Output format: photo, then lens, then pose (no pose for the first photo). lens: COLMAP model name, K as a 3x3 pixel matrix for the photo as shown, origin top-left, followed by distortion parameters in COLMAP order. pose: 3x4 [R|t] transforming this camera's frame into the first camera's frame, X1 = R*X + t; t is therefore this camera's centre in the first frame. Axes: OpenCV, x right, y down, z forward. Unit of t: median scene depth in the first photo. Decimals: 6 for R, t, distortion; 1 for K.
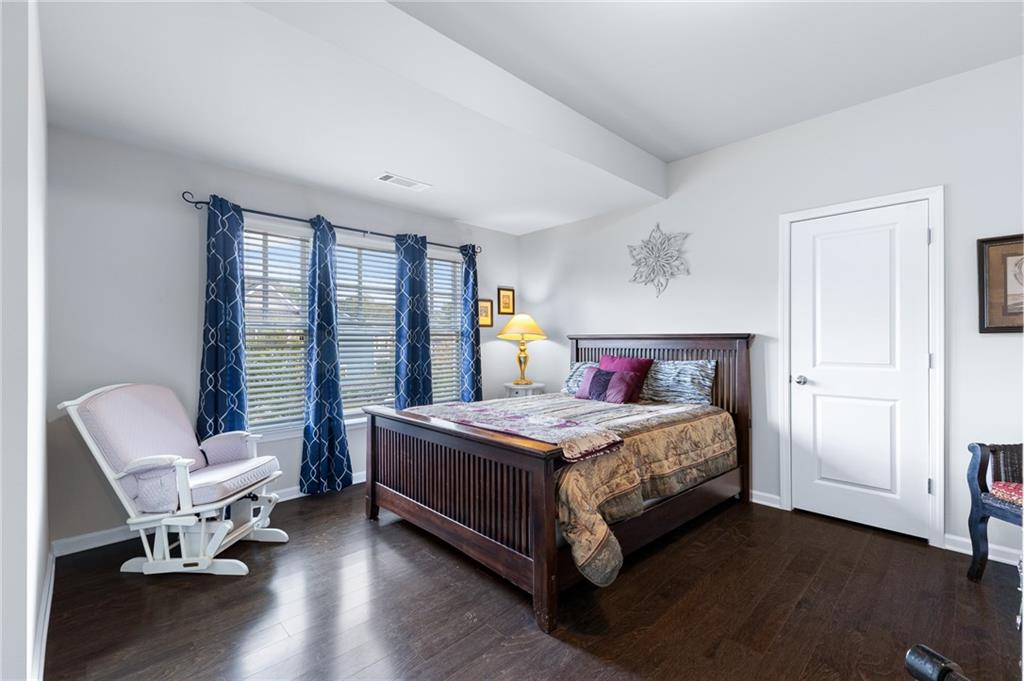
lens RADIAL K [[450.6, 0, 515.7], [0, 450.6, 340.6], [0, 0, 1]] dist [0.007779, -0.001215]
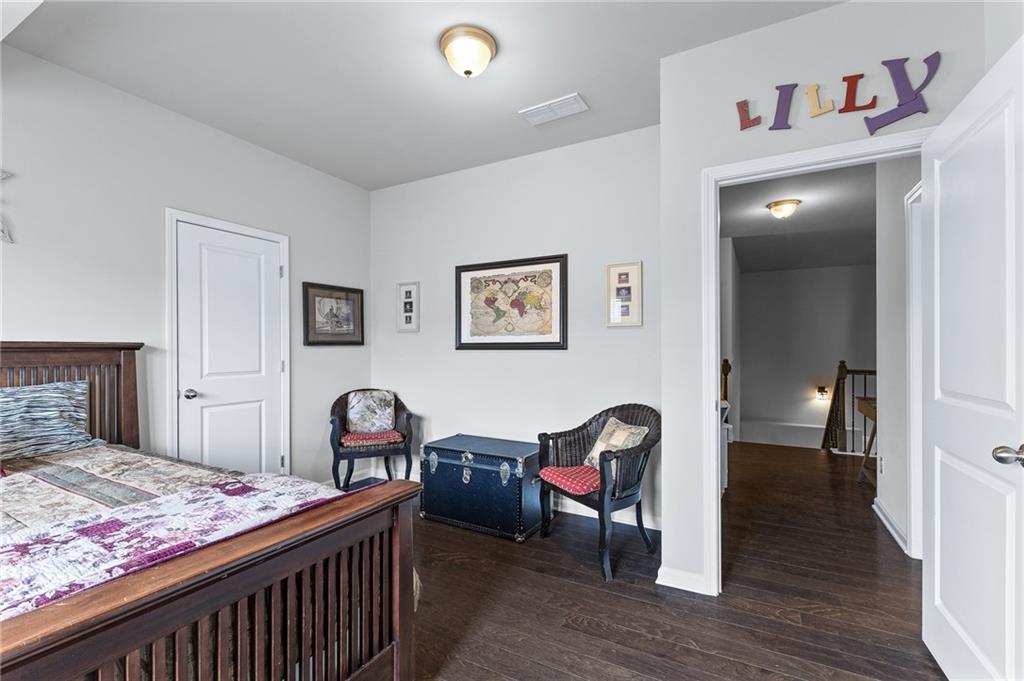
lens RADIAL K [[450.6, 0, 515.7], [0, 450.6, 345.9], [0, 0, 1]] dist [0.007779, -0.001215]
pose [[-0.299009, 0.009963, 0.954198, -0.452629], [0.006591, 0.999943, -0.008376, 0.000650], [-0.954228, 0.003785, -0.299057, 0.628356]]
